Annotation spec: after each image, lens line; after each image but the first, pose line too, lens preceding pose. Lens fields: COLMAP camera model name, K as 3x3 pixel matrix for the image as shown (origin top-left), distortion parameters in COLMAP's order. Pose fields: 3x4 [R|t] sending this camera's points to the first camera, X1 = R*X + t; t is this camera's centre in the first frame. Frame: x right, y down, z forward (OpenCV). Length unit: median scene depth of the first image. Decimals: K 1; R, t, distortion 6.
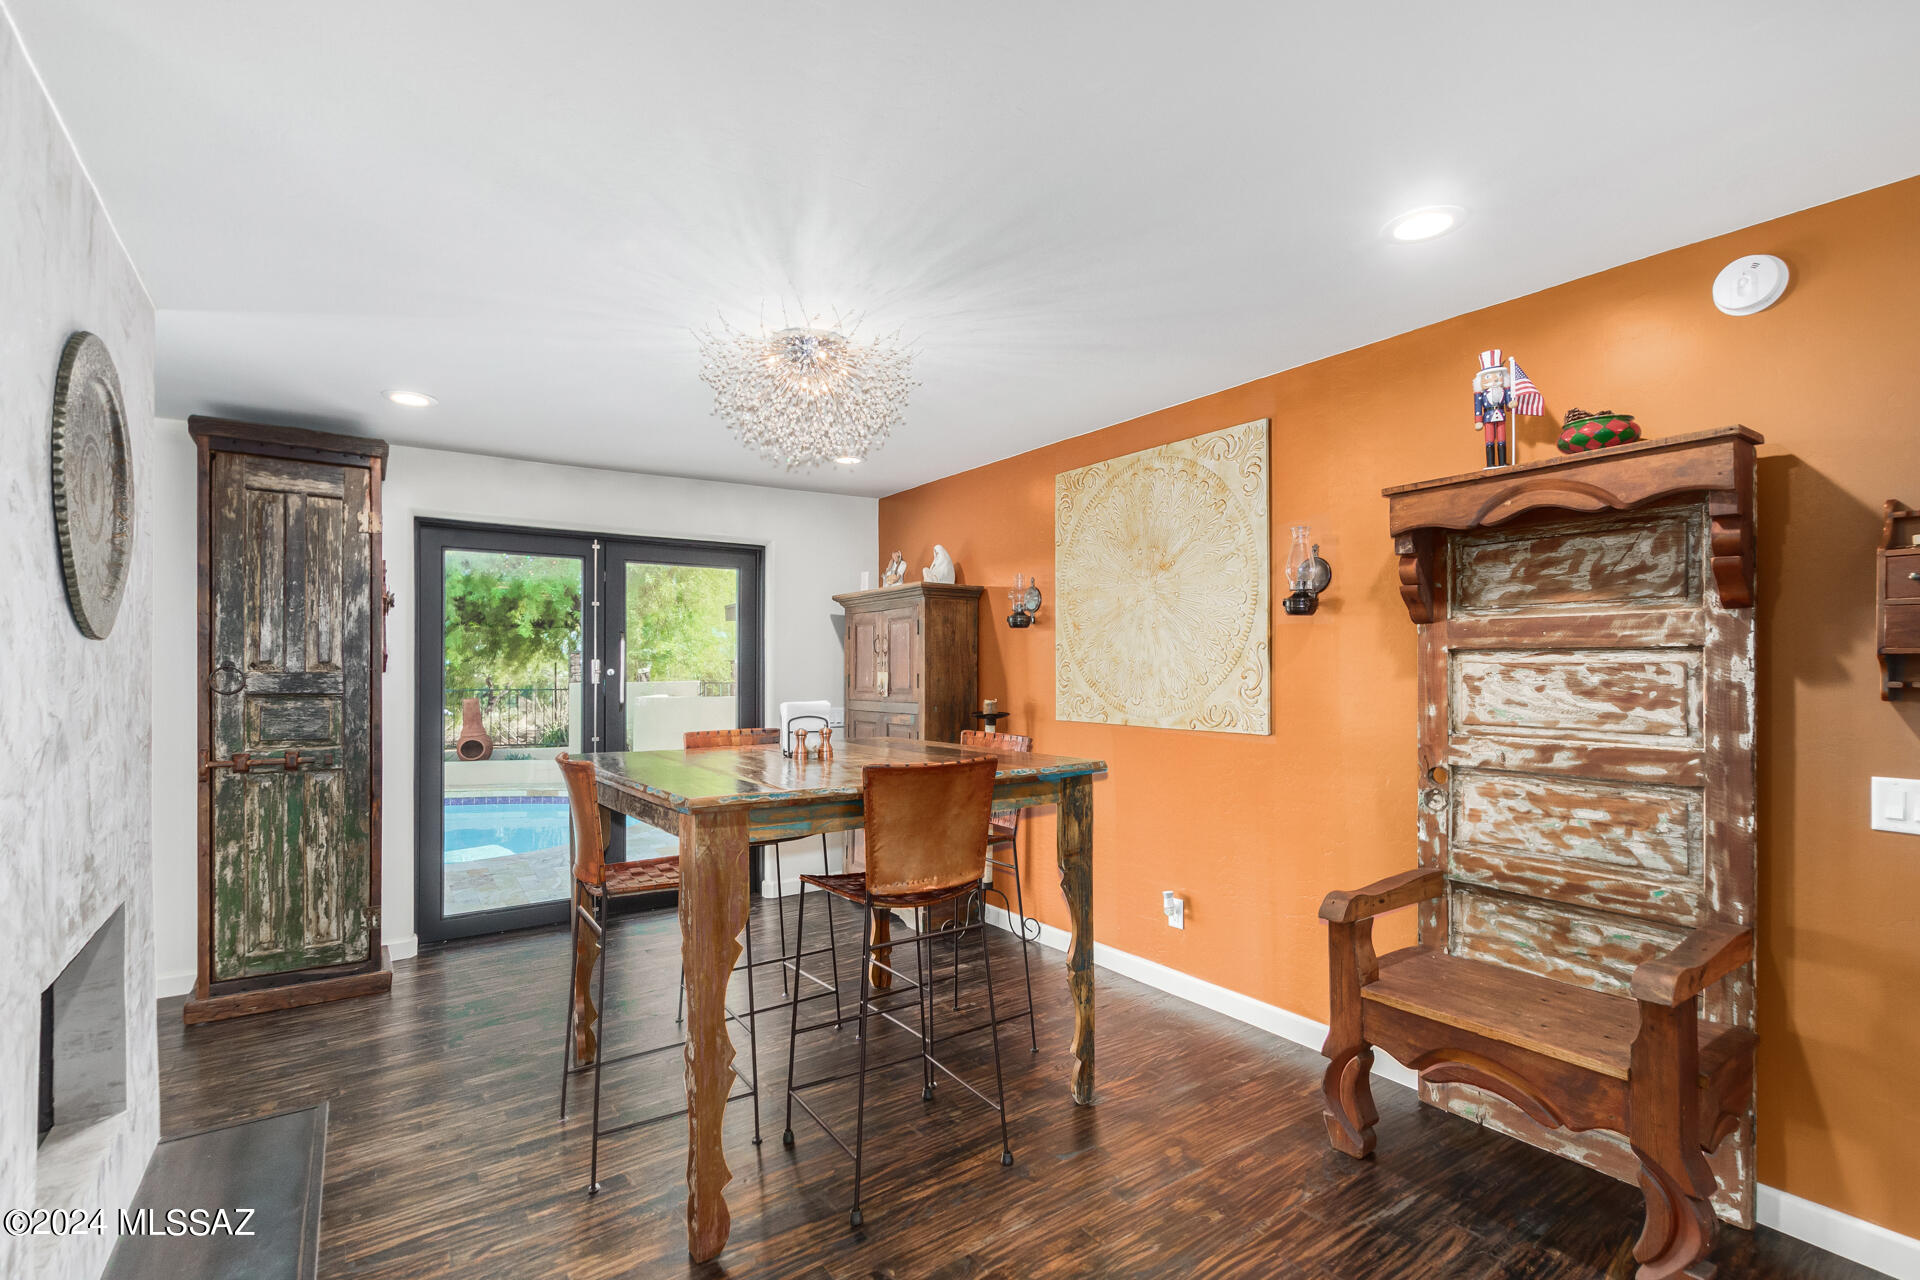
lens RADIAL K [[893.9, 0, 961.0], [0, 893.9, 667.5], [0, 0, 1]] dist [0.006796, -0.003986]
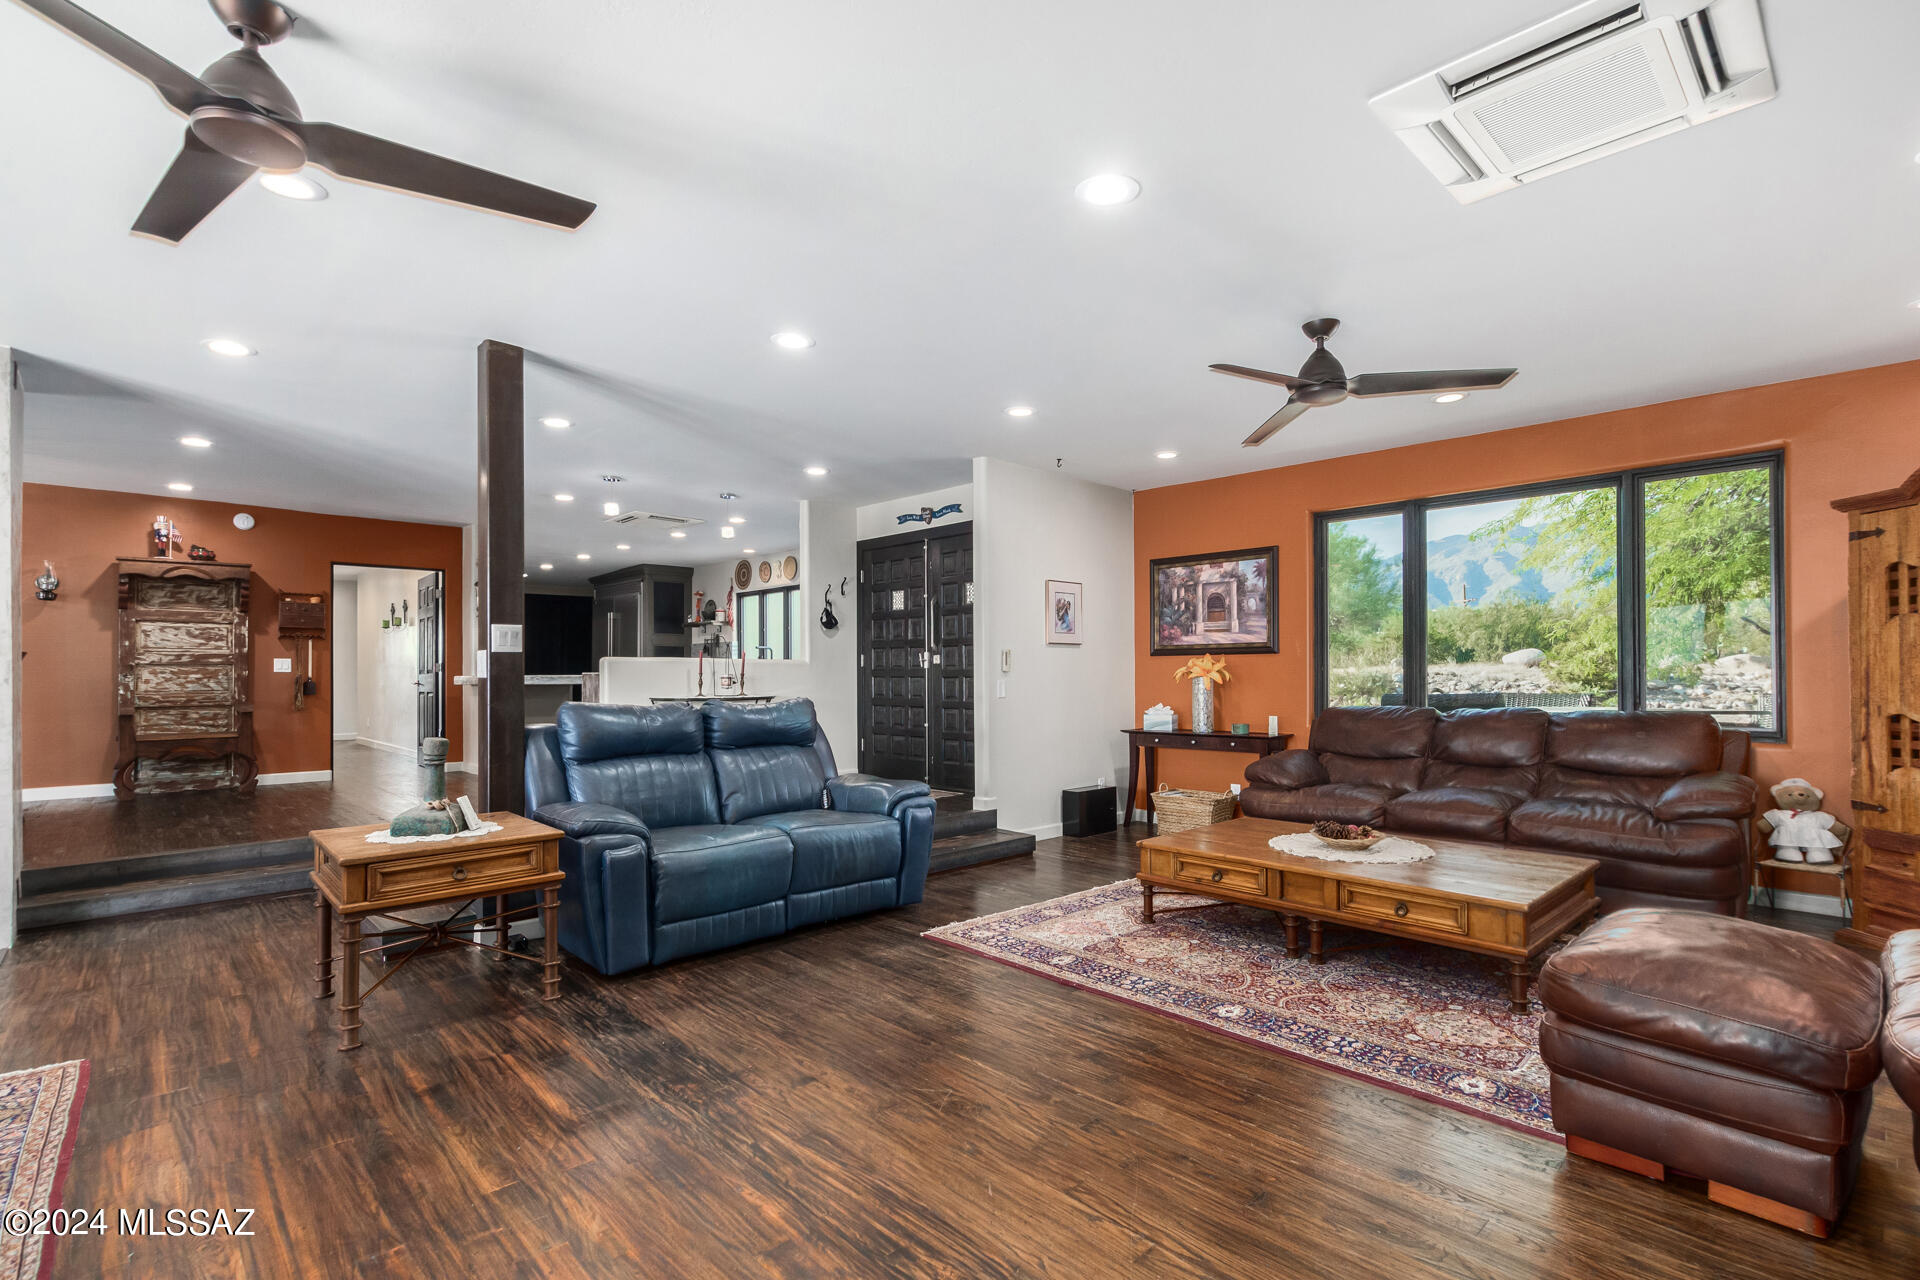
lens RADIAL K [[893.9, 0, 966.3], [0, 893.9, 667.3], [0, 0, 1]] dist [0.006796, -0.003986]
pose [[-0.139394, 0.007437, 0.990209, -2.581608], [0.004546, 0.999966, -0.006870, 0.158910], [-0.990227, 0.003543, -0.139423, -1.136246]]
